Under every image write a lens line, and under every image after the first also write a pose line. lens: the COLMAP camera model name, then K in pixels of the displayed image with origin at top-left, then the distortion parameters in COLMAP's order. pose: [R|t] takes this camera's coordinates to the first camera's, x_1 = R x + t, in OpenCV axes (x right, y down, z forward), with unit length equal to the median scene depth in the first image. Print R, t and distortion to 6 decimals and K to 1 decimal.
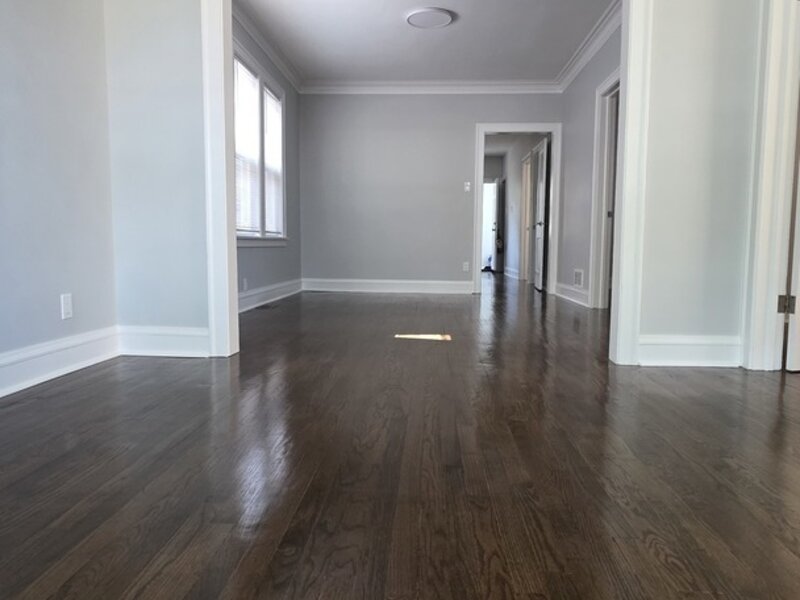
lens RADIAL K [[568.7, 0, 397.5], [0, 568.7, 301.9], [0, 0, 1]] dist [-0.005239, 0.004858]
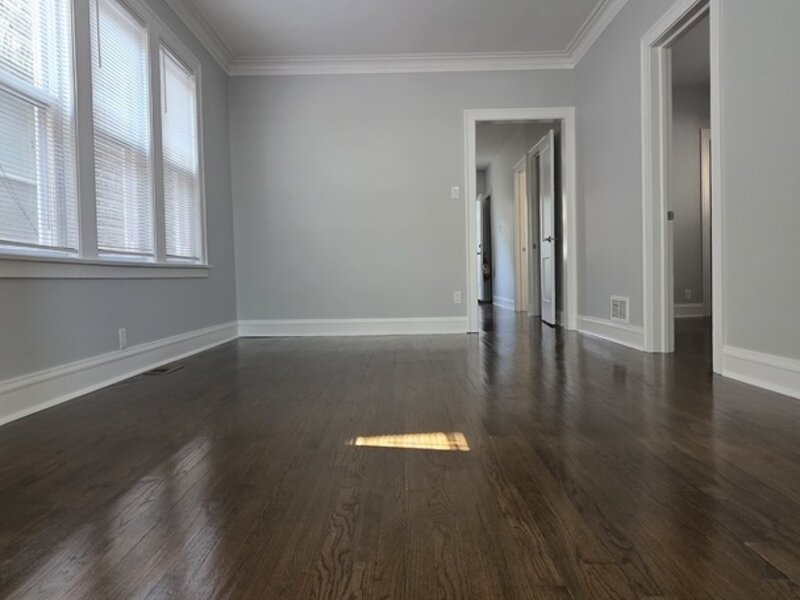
lens RADIAL K [[568.7, 0, 401.4], [0, 568.7, 299.7], [0, 0, 1]] dist [-0.005239, 0.004858]
pose [[0.998162, -0.032048, 0.051434, 0.007710], [0.035038, 0.997683, -0.058314, -0.018463], [-0.049446, 0.060009, 0.996972, 0.260628]]
